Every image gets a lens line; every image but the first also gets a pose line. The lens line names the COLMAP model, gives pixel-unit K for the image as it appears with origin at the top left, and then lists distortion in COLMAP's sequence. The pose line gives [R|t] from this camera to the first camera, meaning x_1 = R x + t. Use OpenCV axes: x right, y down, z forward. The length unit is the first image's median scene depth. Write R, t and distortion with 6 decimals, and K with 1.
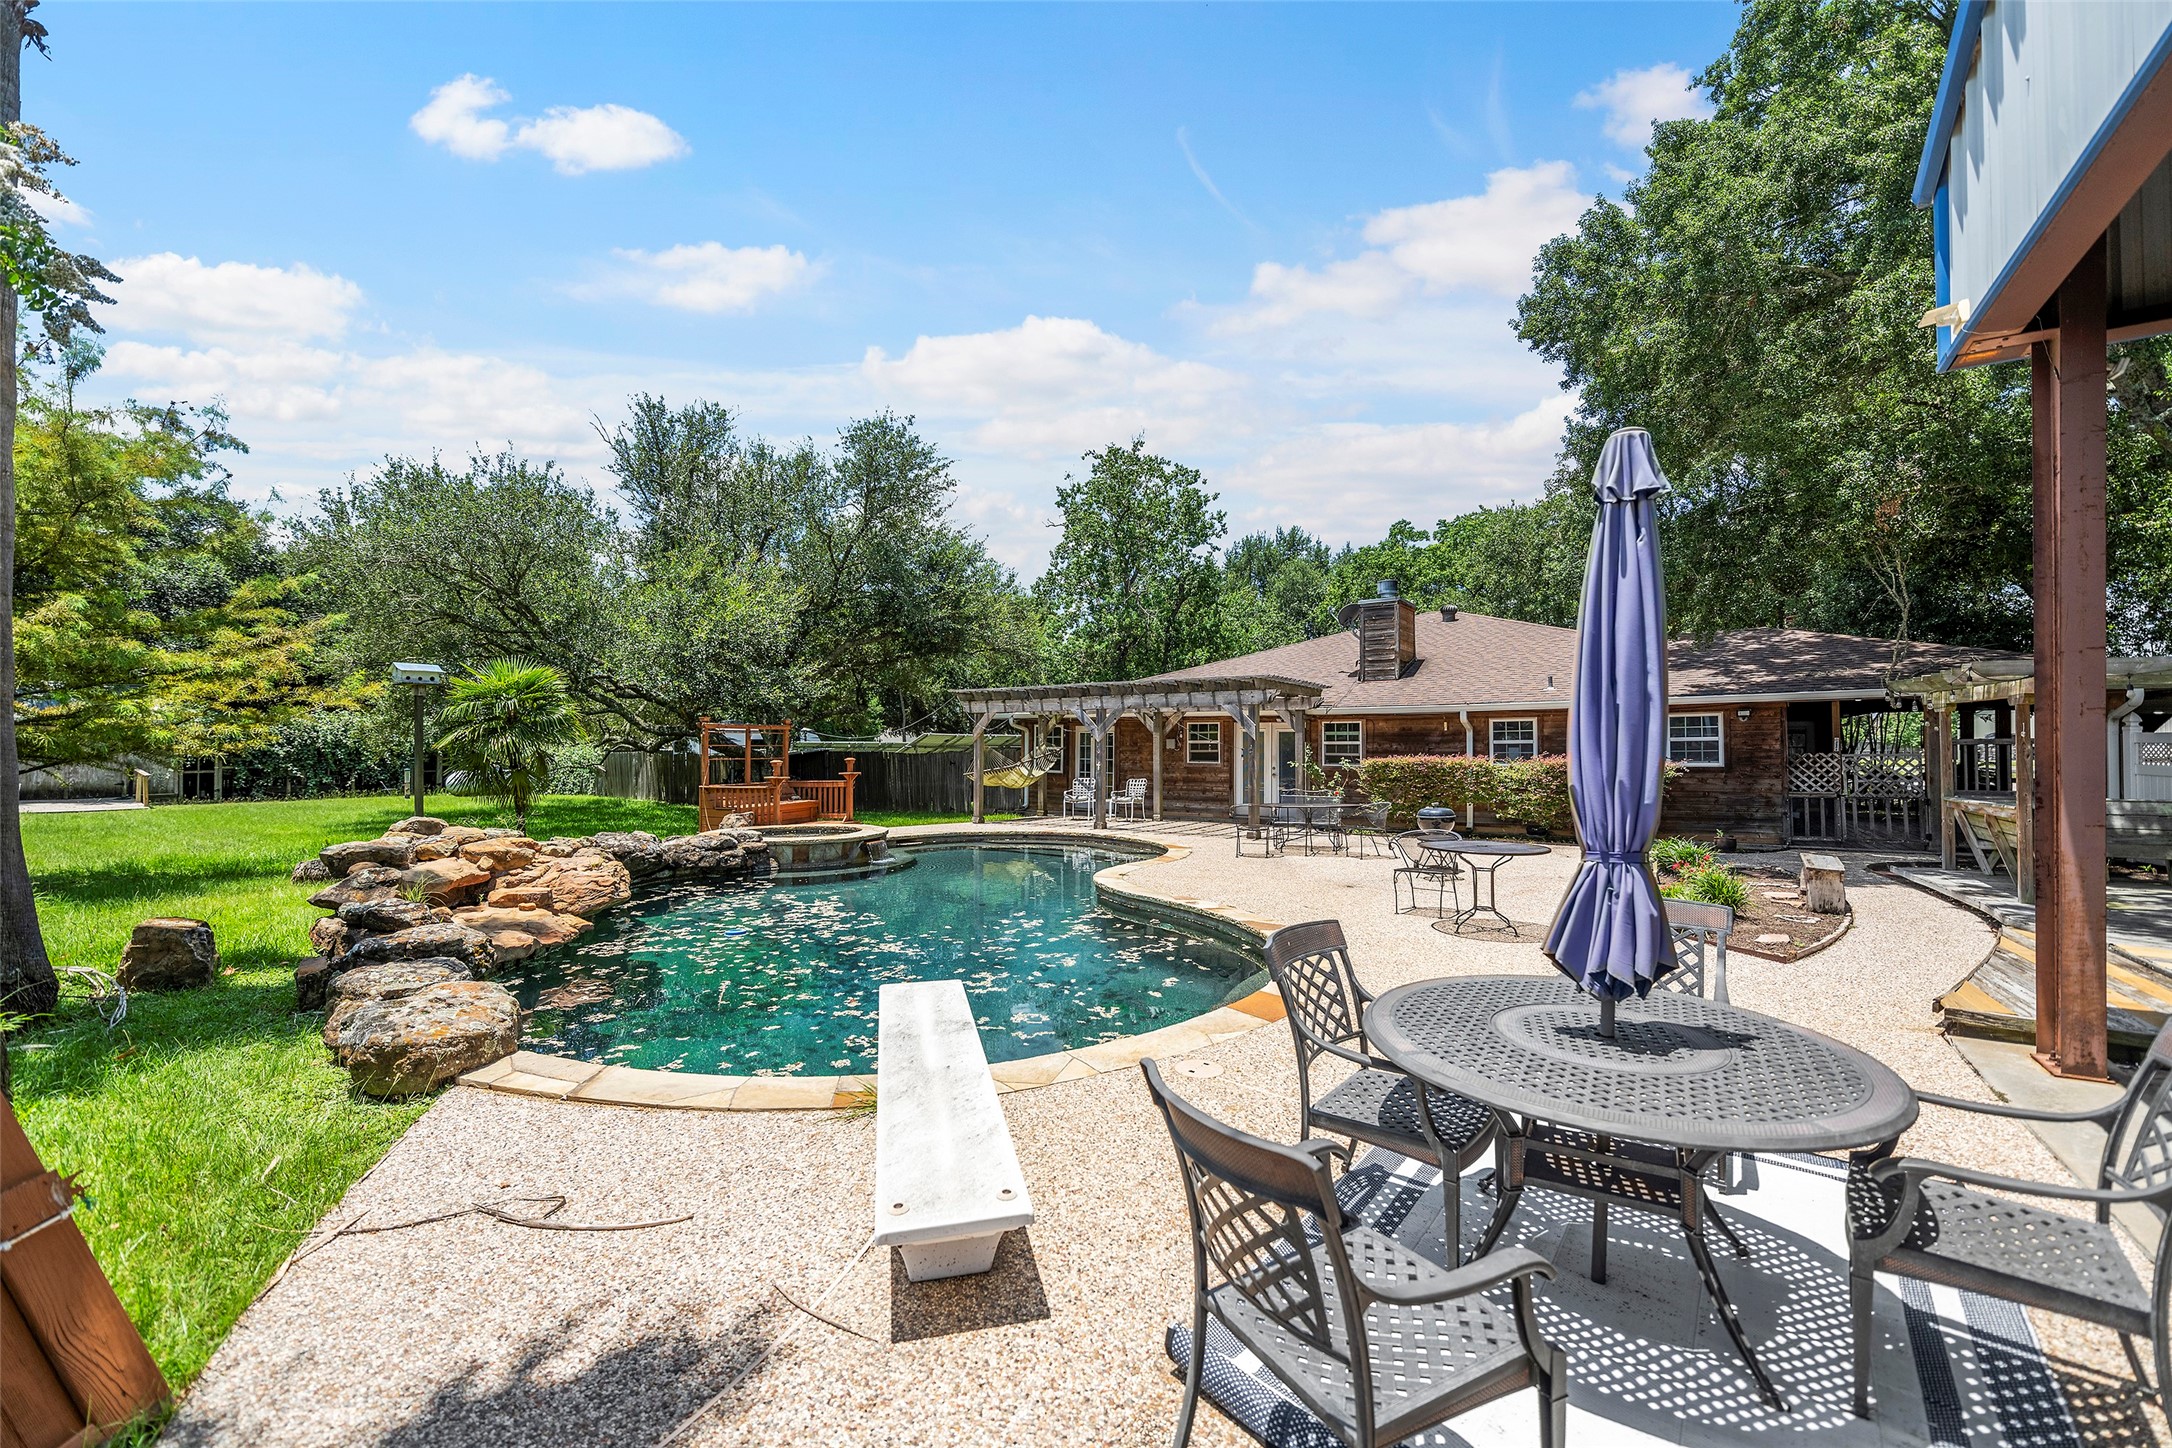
lens RADIAL K [[882.6, 0, 1114.6], [0, 882.6, 731.8], [0, 0, 1]] dist [-0.009777, 0.000134]
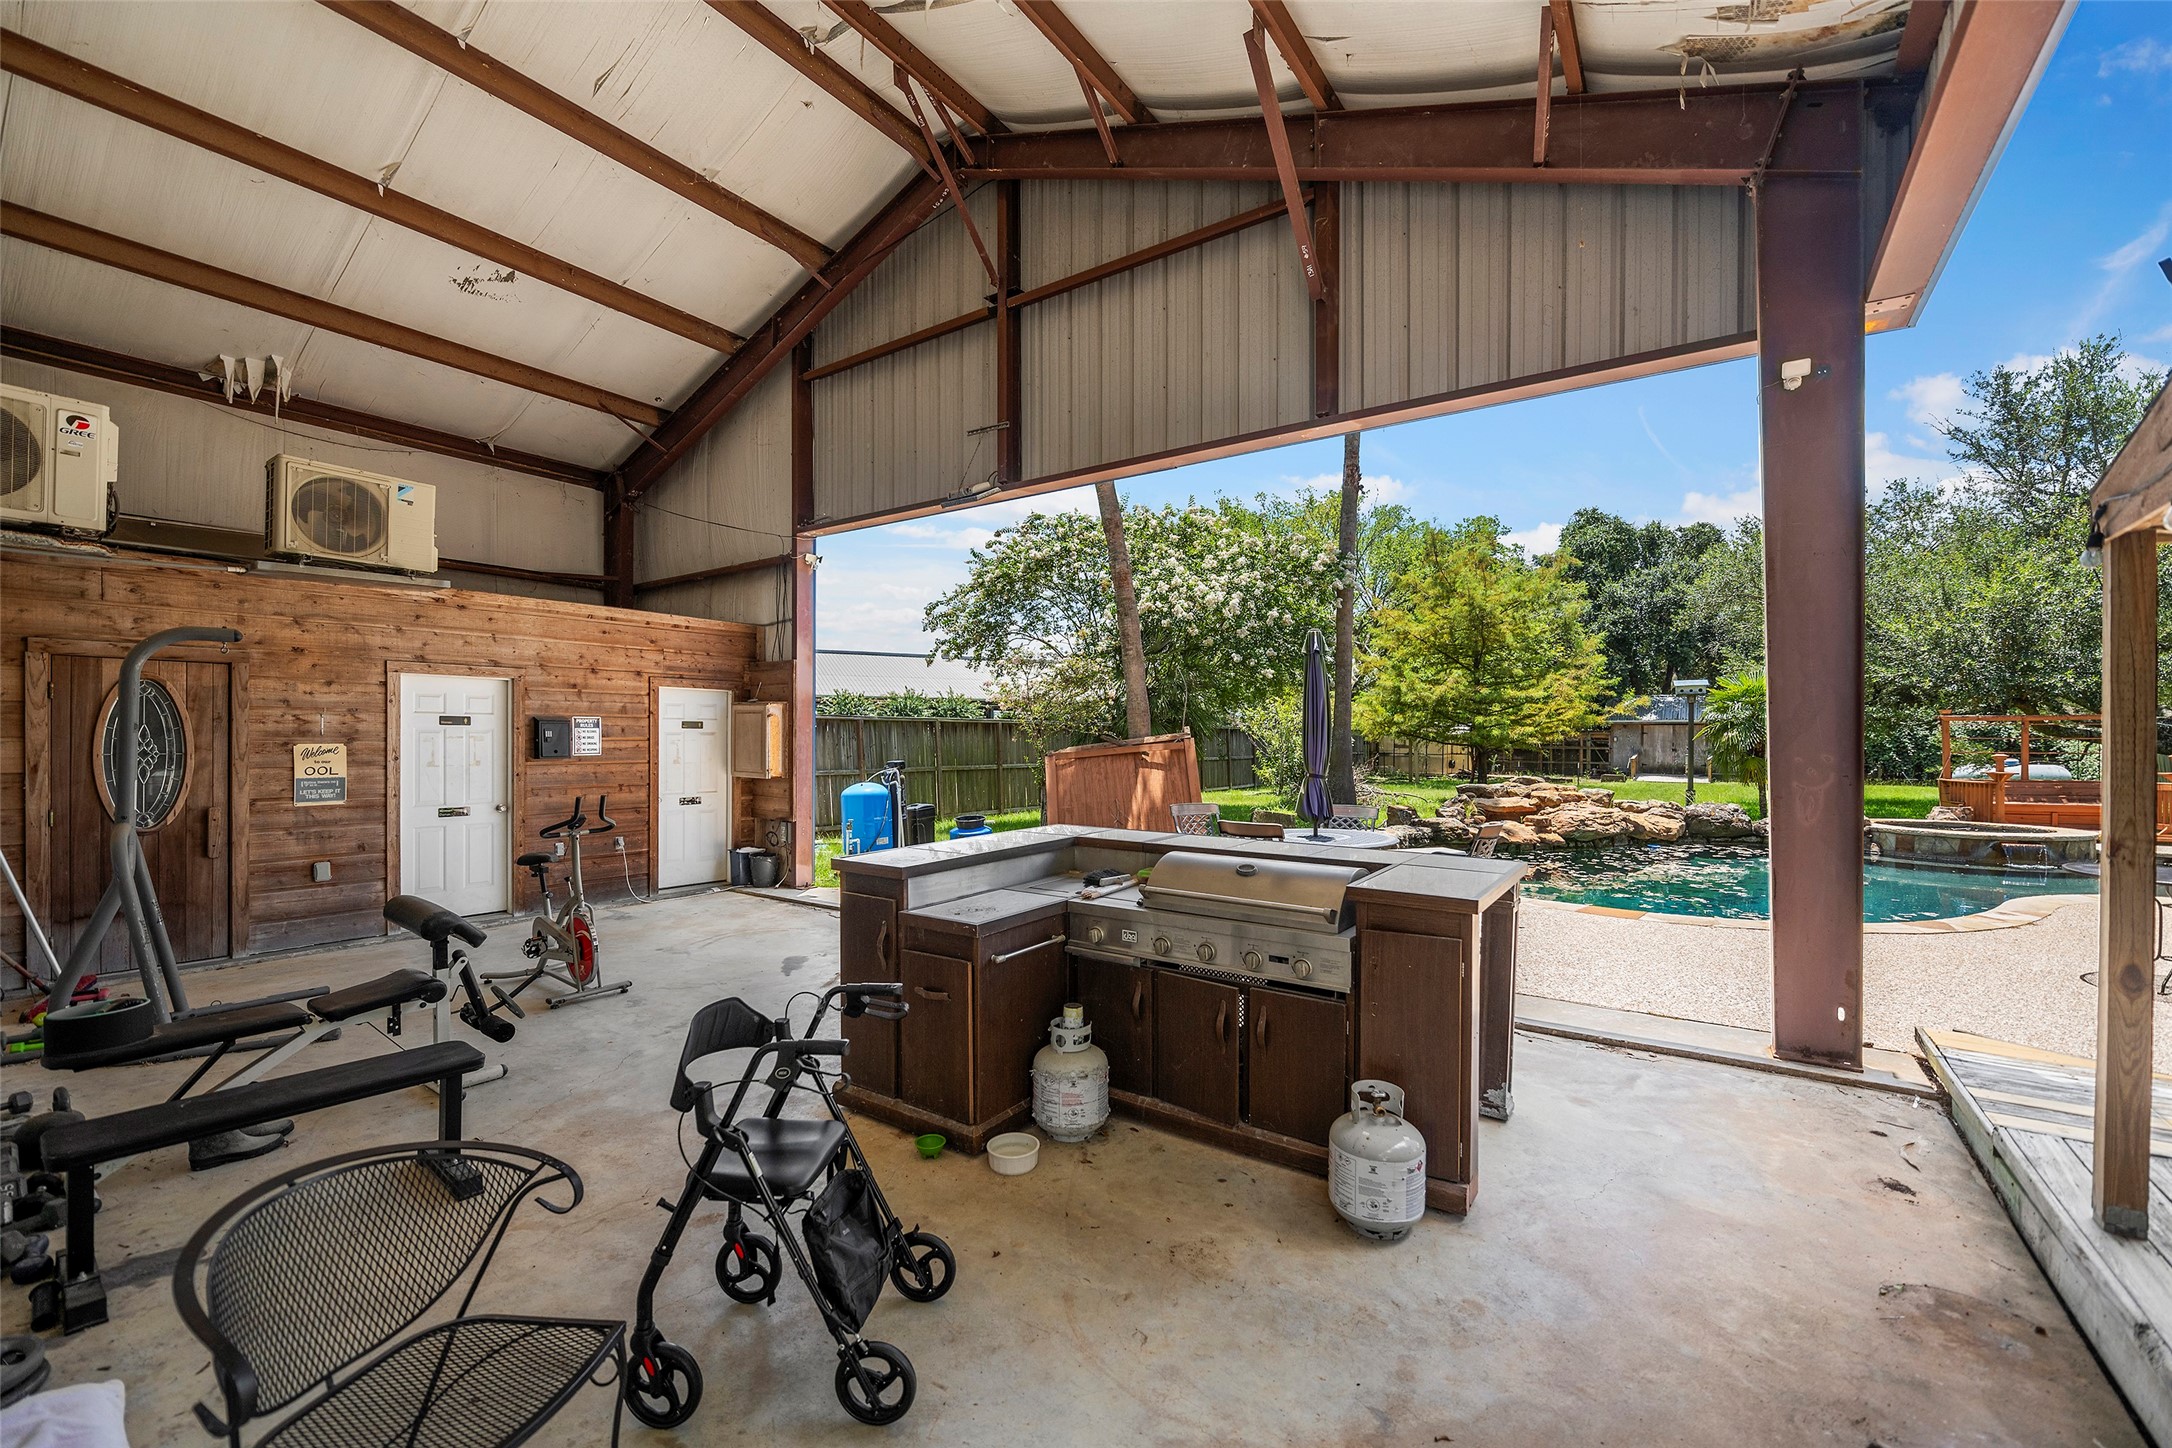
lens RADIAL K [[882.6, 0, 1081.8], [0, 882.6, 742.8], [0, 0, 1]] dist [-0.009777, 0.000134]
pose [[-0.025917, 0.005873, -0.999647, 0.527810], [0.014119, 0.999885, 0.005509, 0.000953], [0.999564, -0.013971, -0.025997, 0.044267]]
